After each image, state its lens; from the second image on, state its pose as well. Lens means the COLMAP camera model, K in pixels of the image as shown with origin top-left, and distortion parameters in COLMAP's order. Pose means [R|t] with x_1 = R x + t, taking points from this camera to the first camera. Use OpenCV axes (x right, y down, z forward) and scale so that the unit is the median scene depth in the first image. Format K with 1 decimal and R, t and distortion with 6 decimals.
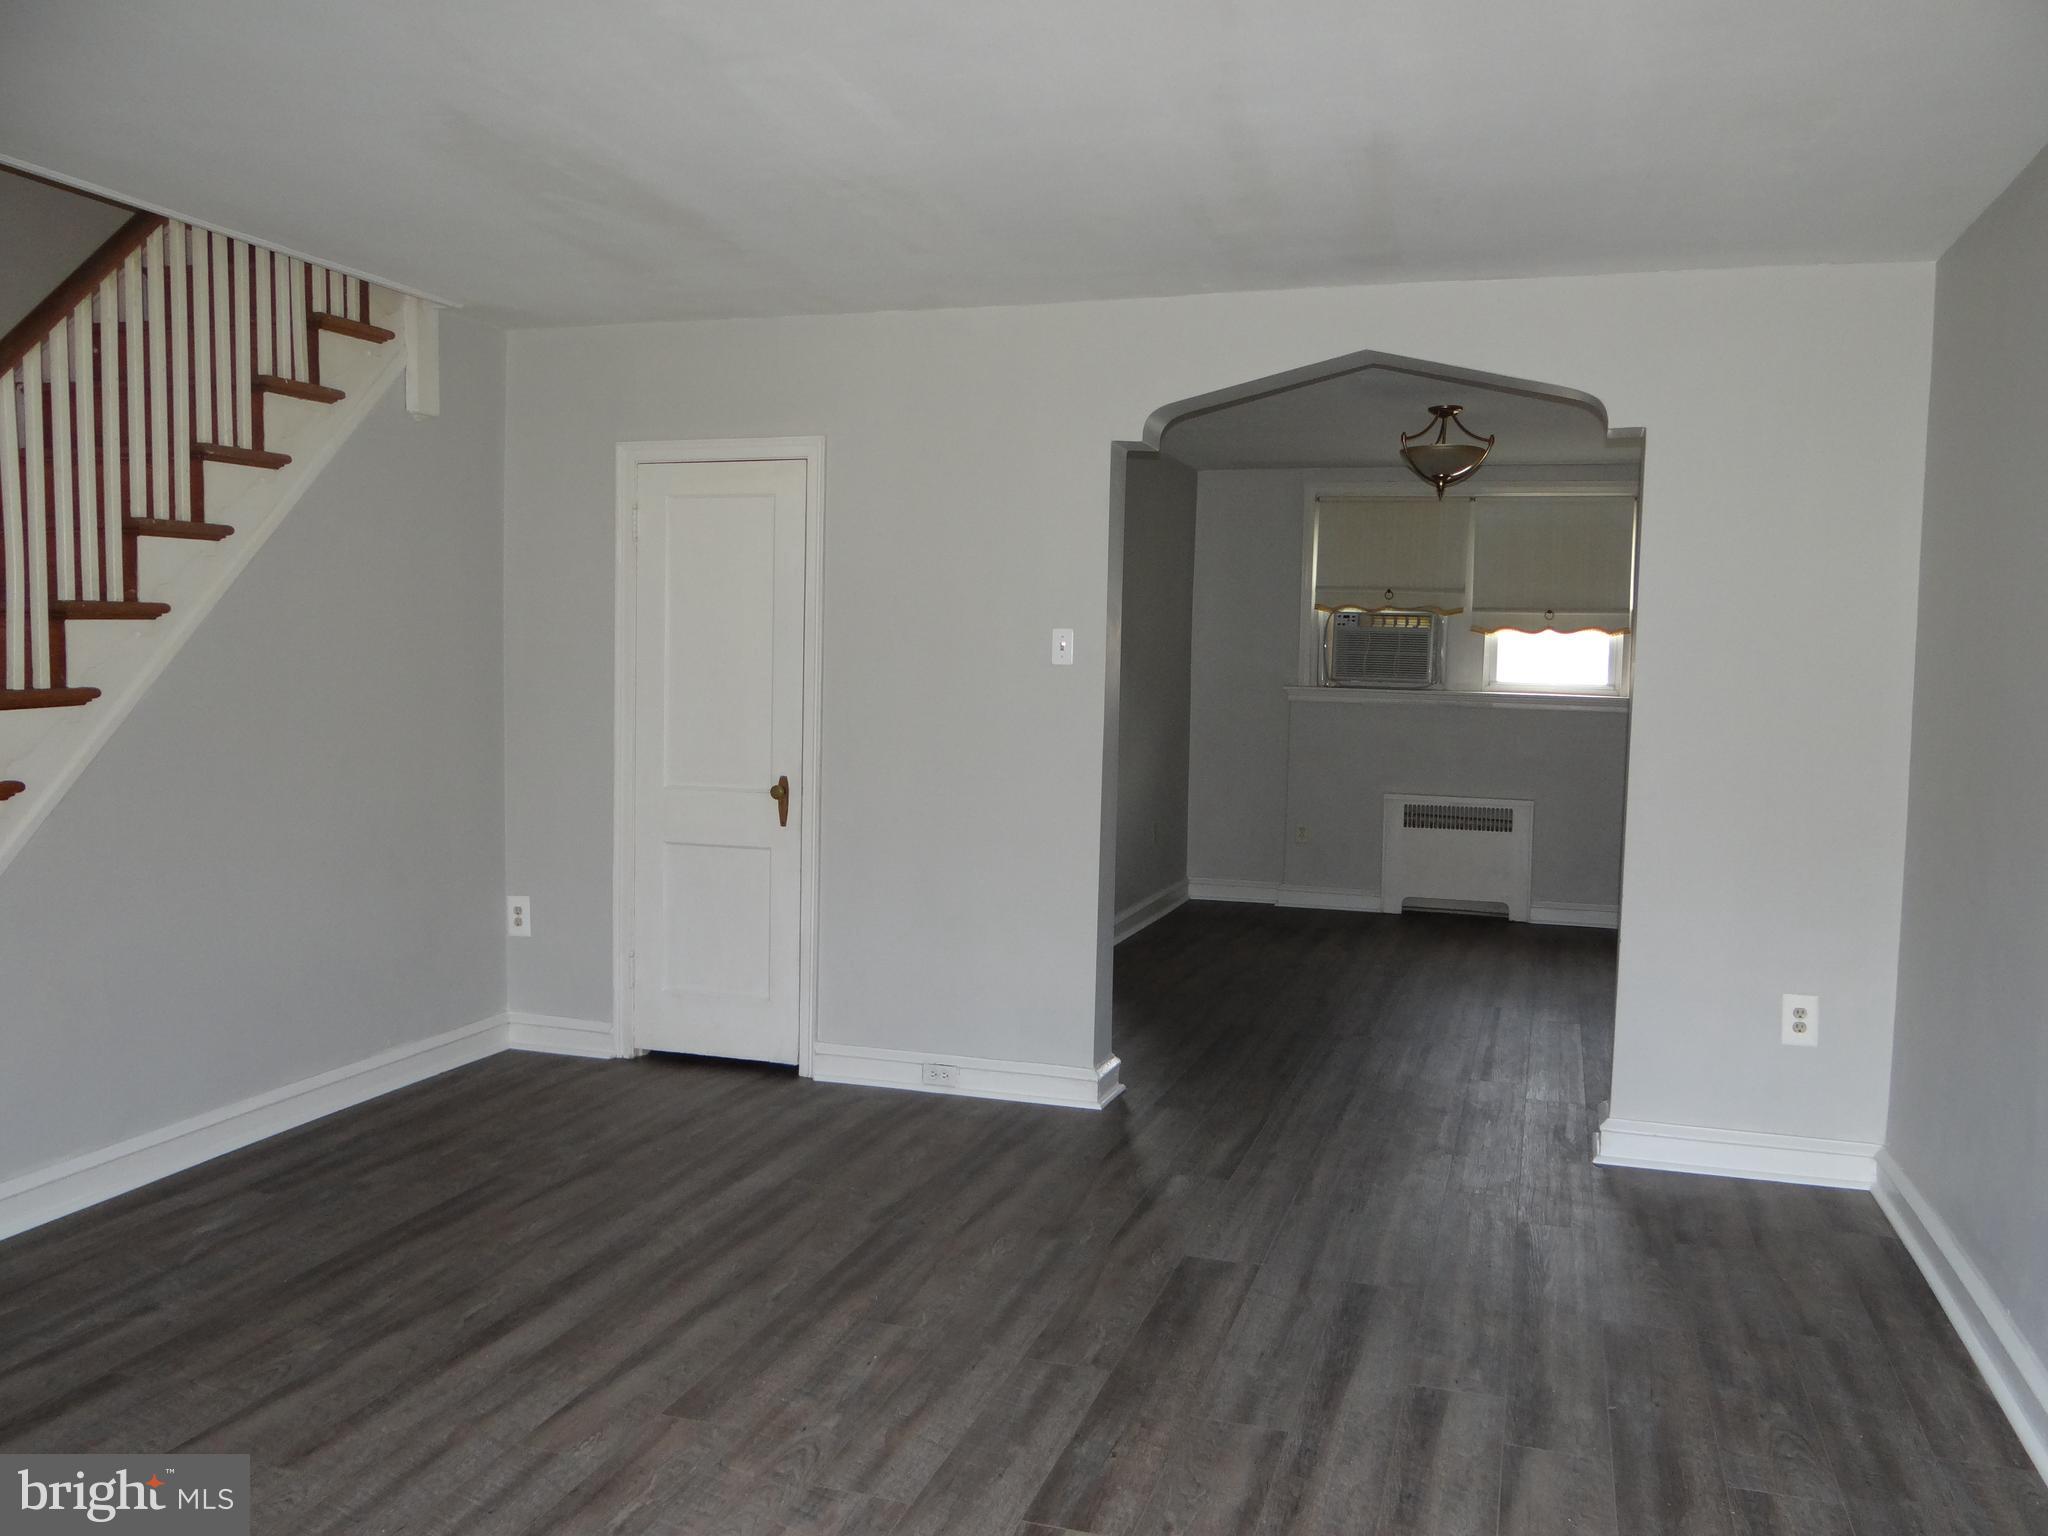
lens RADIAL K [[1644.5, 0, 1029.4], [0, 1644.5, 767.8], [0, 0, 1]] dist [0.023463, -0.026158]
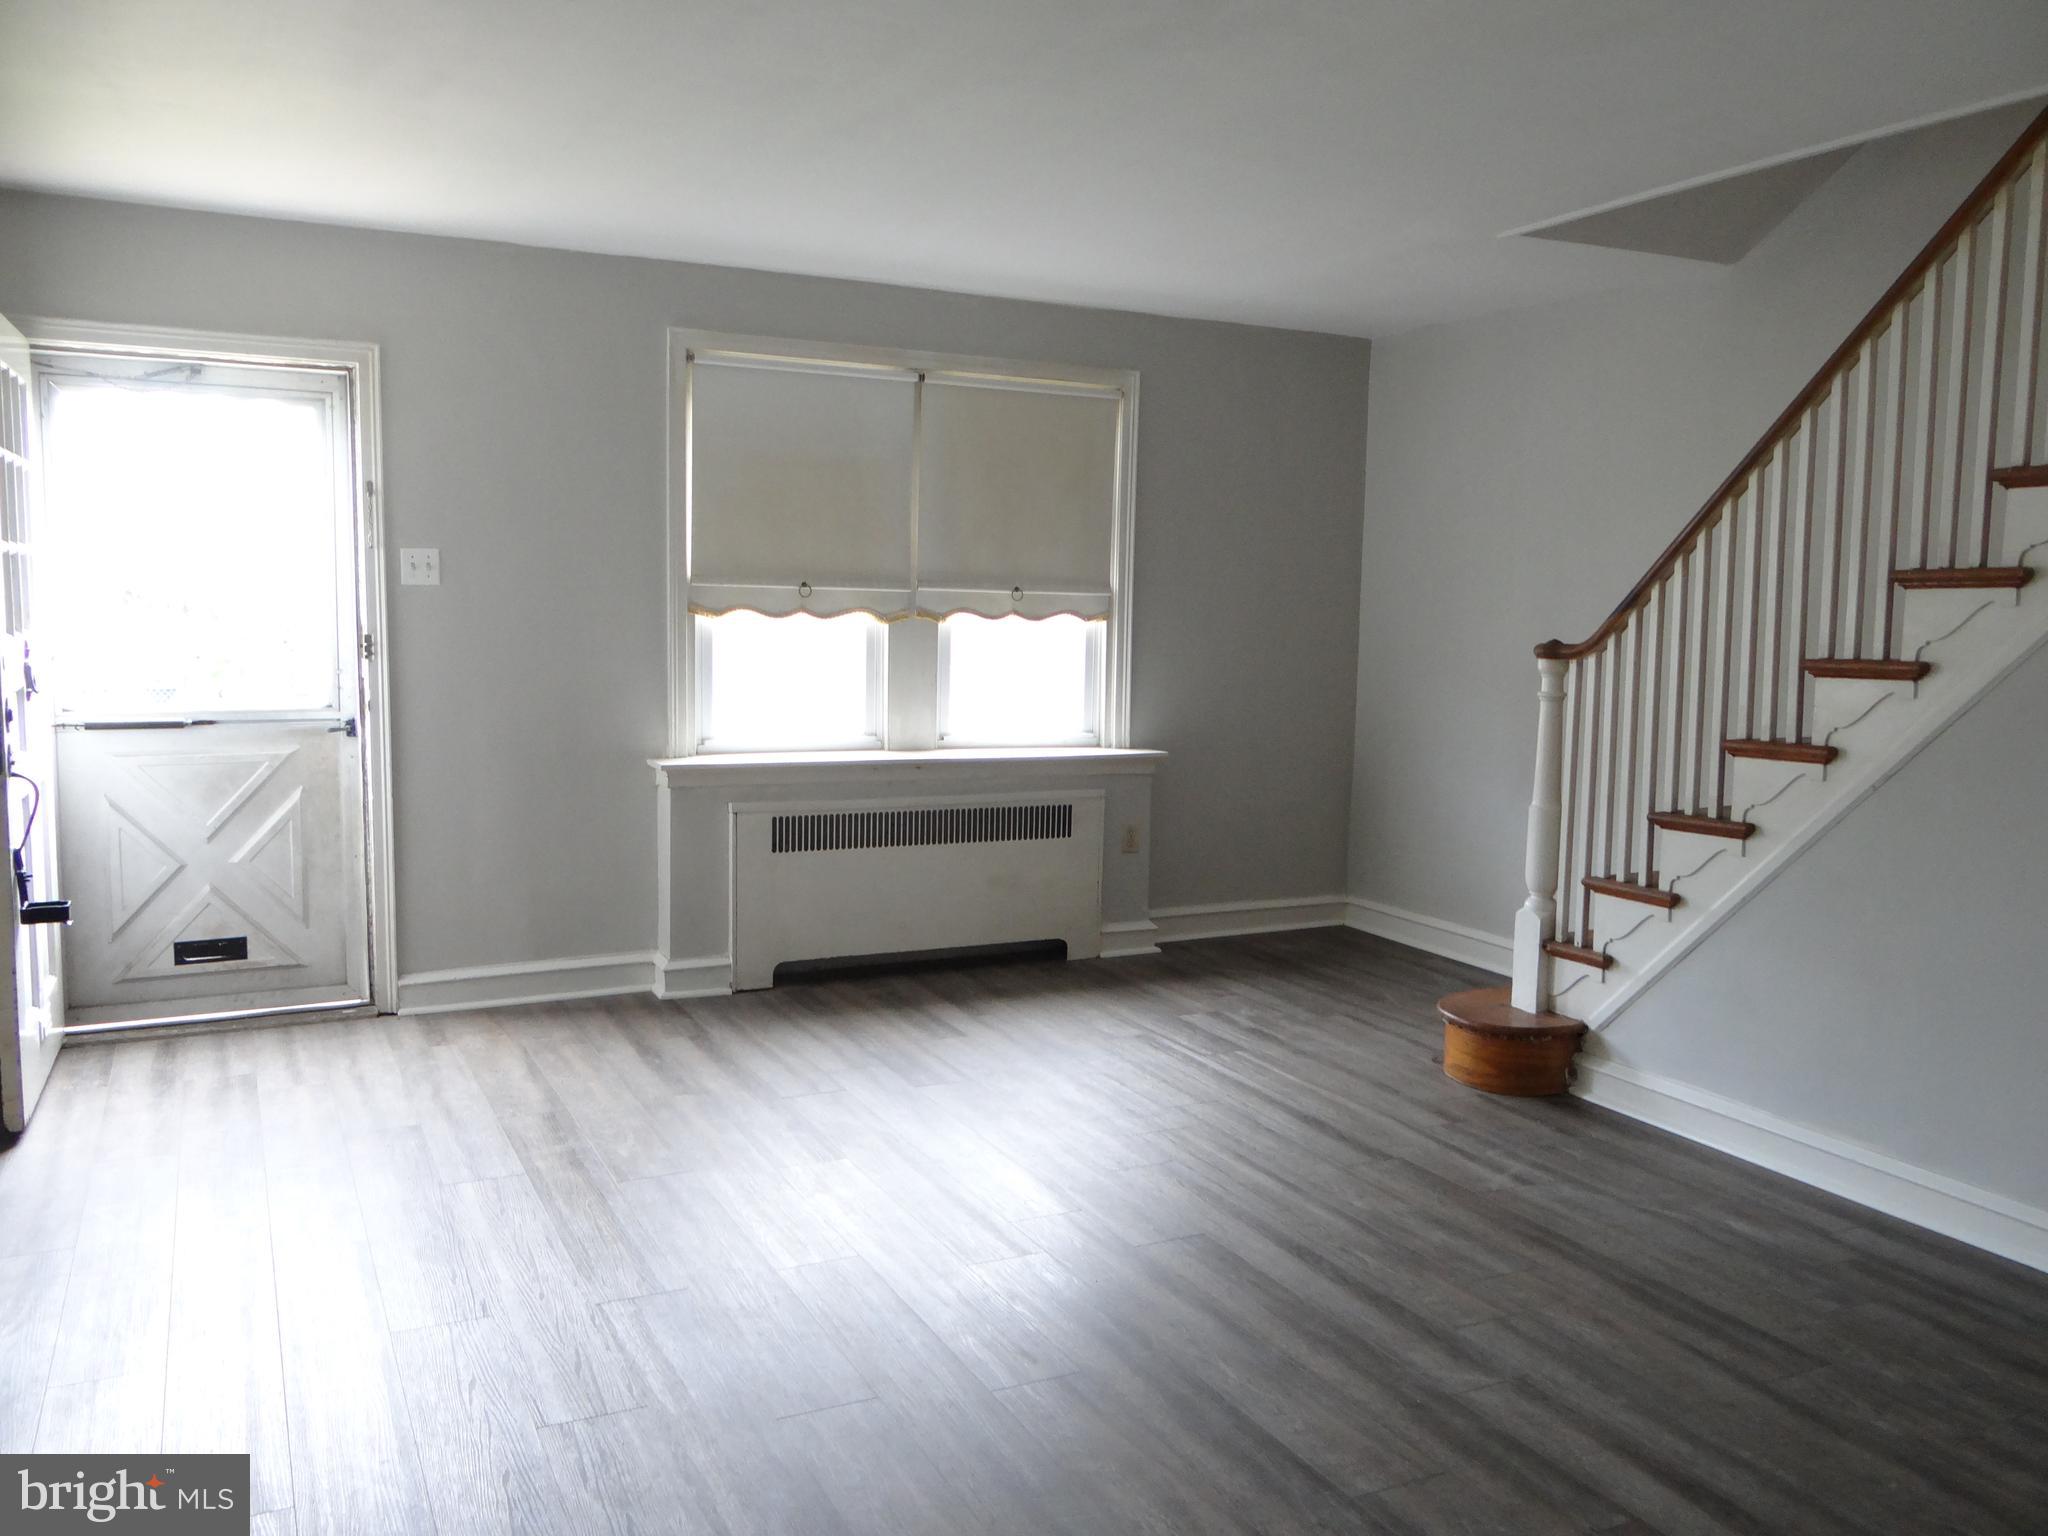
lens RADIAL K [[1644.5, 0, 1027.0], [0, 1644.5, 765.9], [0, 0, 1]] dist [0.023463, -0.026158]
pose [[-0.716898, 0.047036, -0.695589, 0.407232], [-0.080743, 0.985406, 0.149851, -0.083902], [0.692486, 0.163592, -0.702638, 1.229096]]
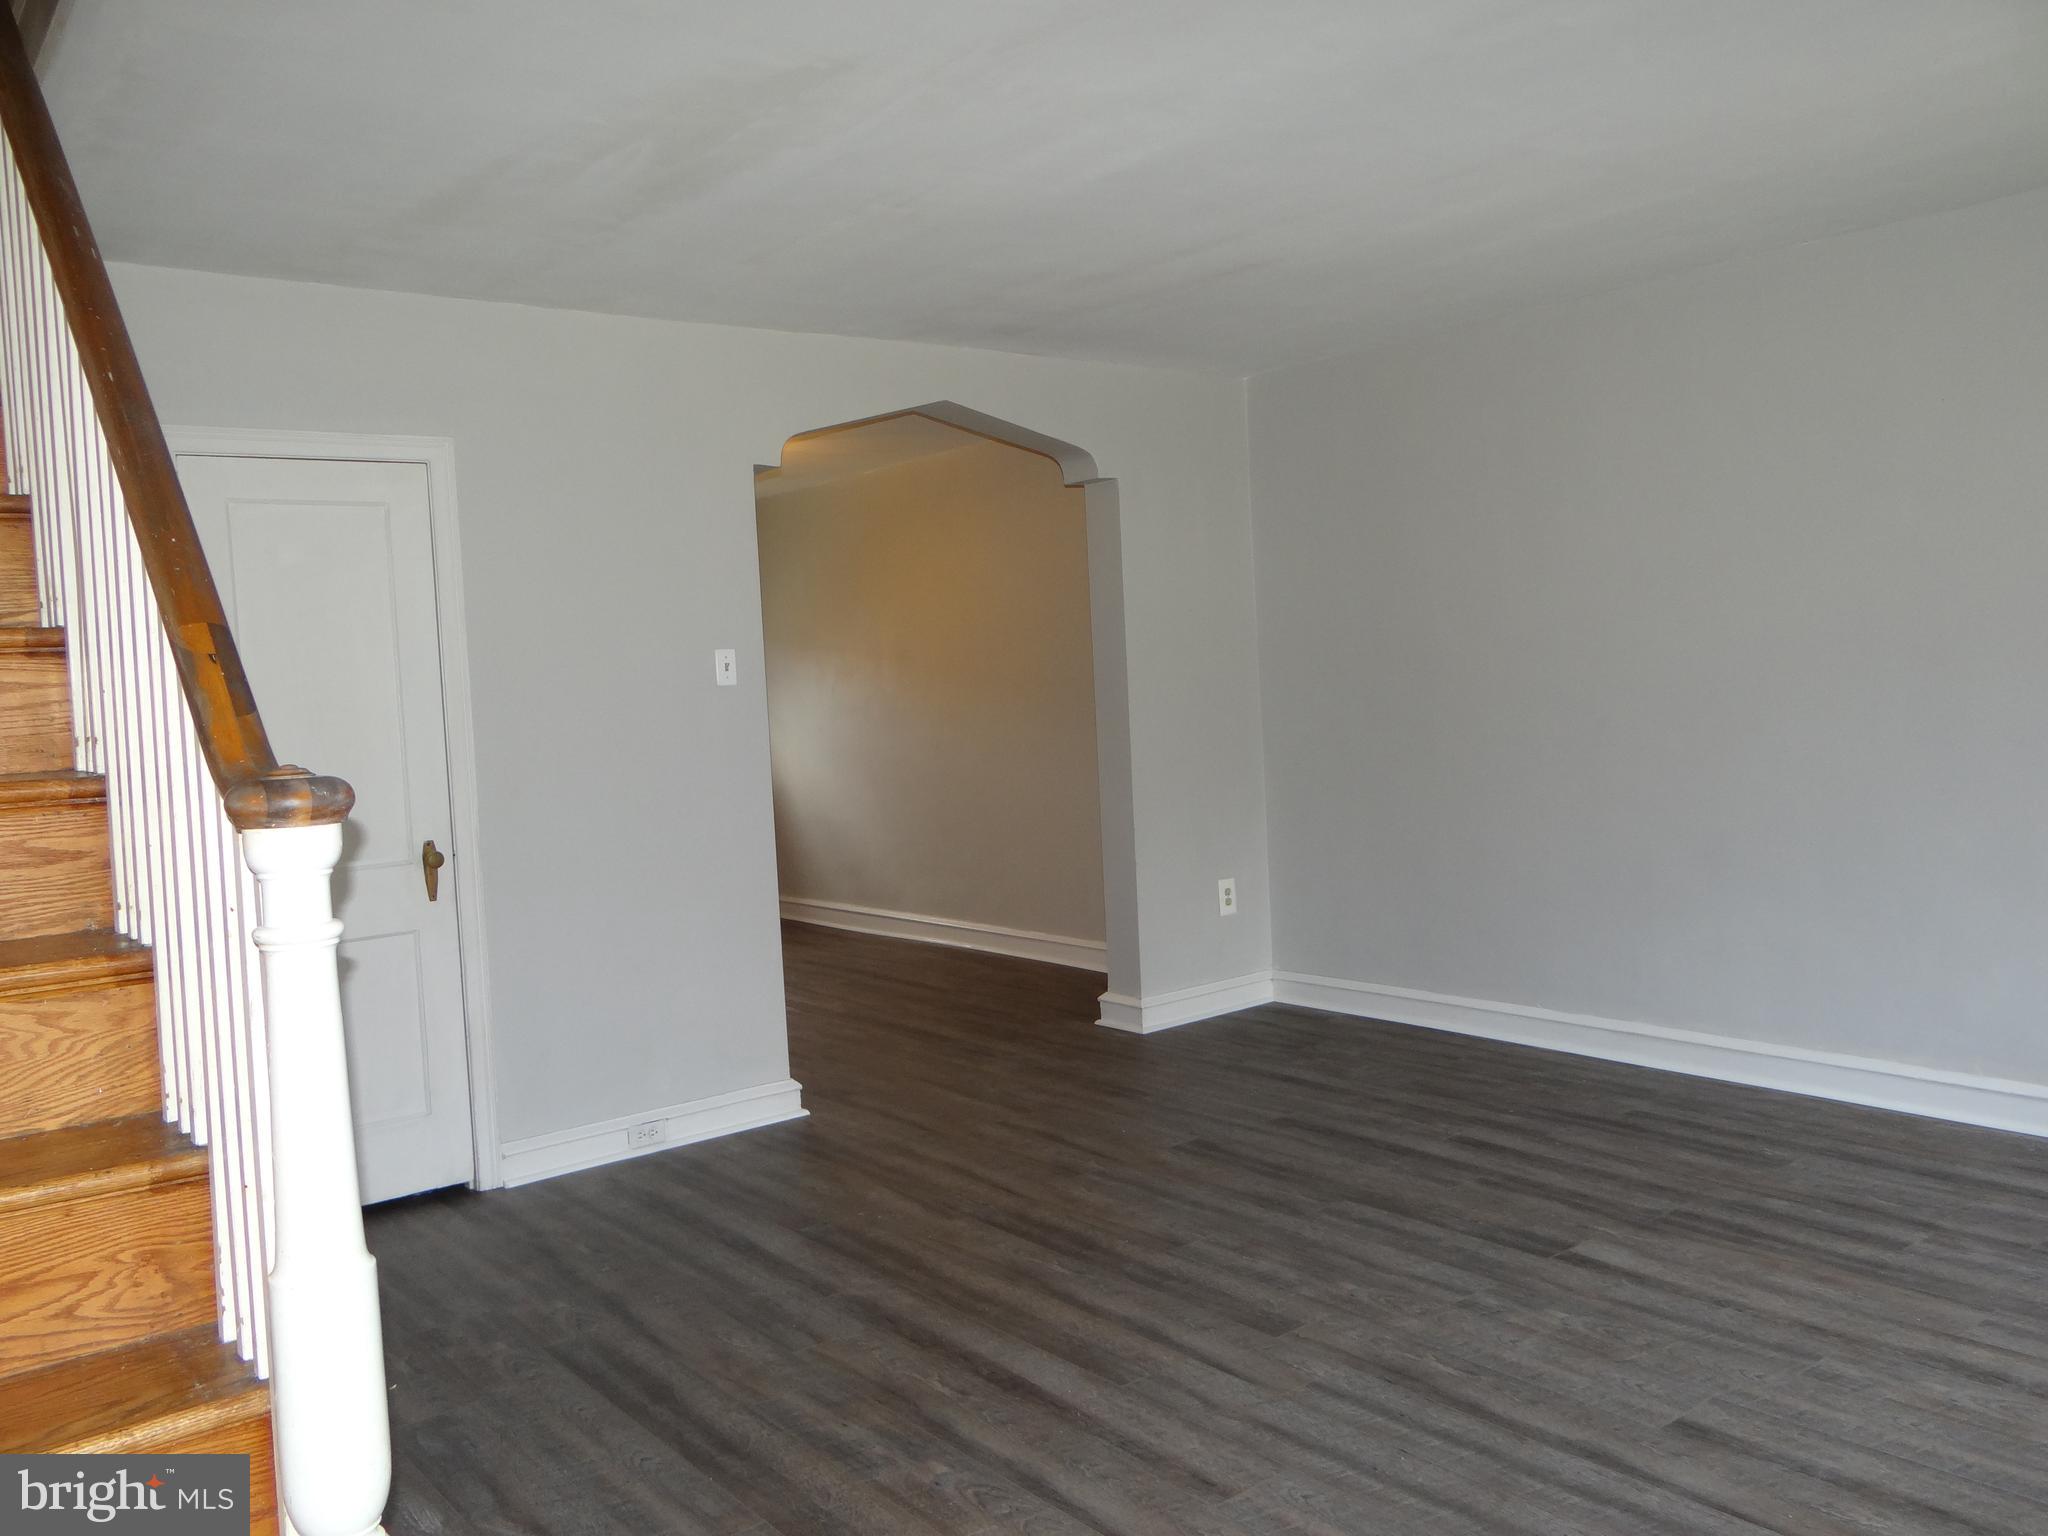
lens RADIAL K [[1644.5, 0, 1036.1], [0, 1644.5, 765.0], [0, 0, 1]] dist [0.023463, -0.026158]
pose [[0.554976, -0.094960, 0.826429, -0.828550], [0.121284, 0.992084, 0.032548, -0.028602], [-0.822978, 0.082169, 0.562100, 0.339357]]
